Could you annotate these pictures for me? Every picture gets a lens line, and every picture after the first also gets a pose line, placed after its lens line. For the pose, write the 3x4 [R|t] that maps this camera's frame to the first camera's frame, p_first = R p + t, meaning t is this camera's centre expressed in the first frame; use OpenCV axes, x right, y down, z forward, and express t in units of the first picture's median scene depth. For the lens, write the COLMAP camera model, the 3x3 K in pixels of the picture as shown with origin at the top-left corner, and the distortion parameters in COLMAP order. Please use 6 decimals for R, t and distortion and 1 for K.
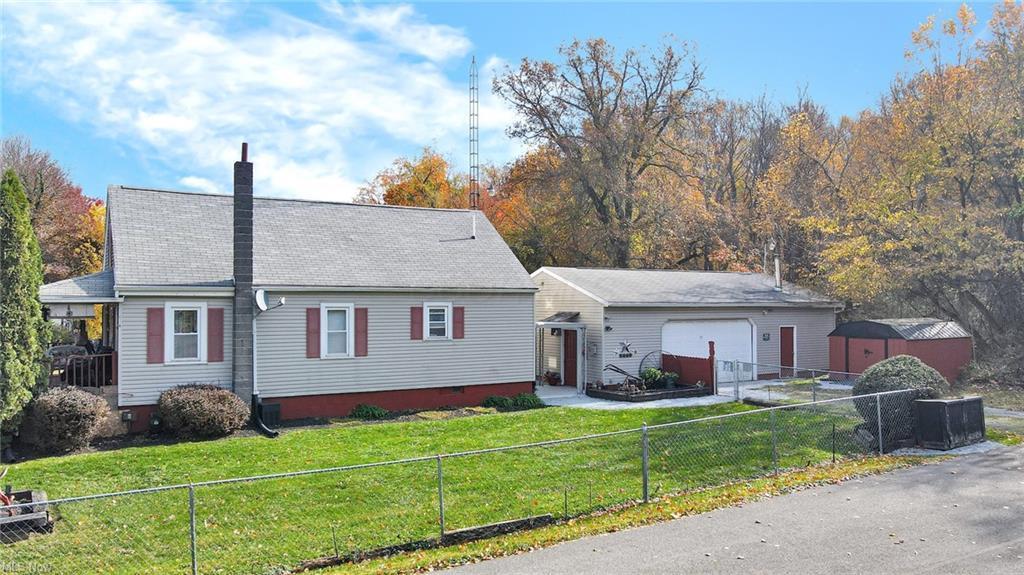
lens RADIAL K [[743.6, 0, 510.5], [0, 743.6, 288.9], [0, 0, 1]] dist [0.002456, 0.014988]
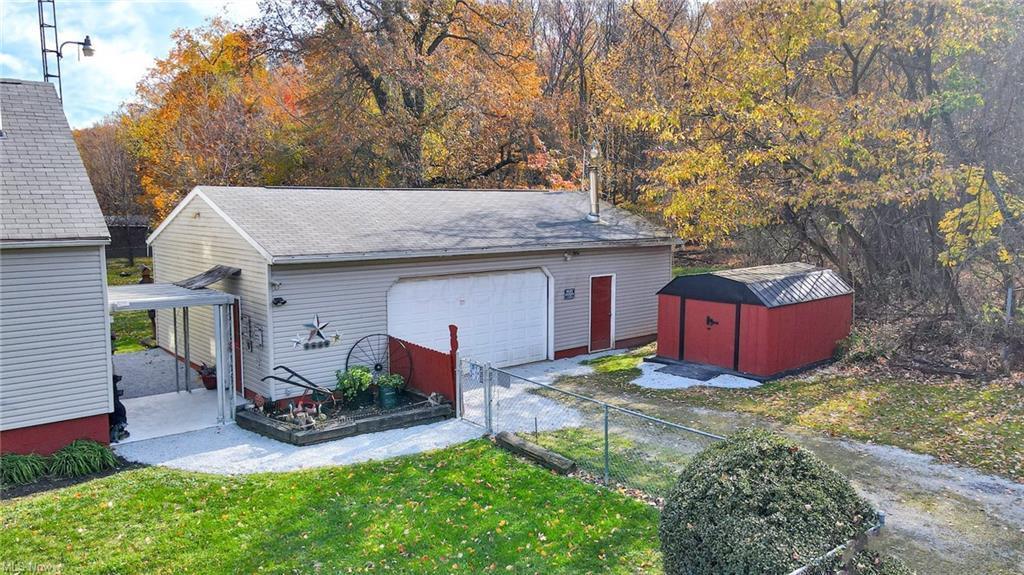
lens RADIAL K [[743.6, 0, 513.6], [0, 743.6, 286.5], [0, 0, 1]] dist [0.002456, 0.014988]
pose [[0.985123, -0.017665, 0.170941, 0.193240], [-0.005377, 0.991048, 0.133400, -0.031211], [-0.171767, -0.132334, 0.976209, 0.387663]]
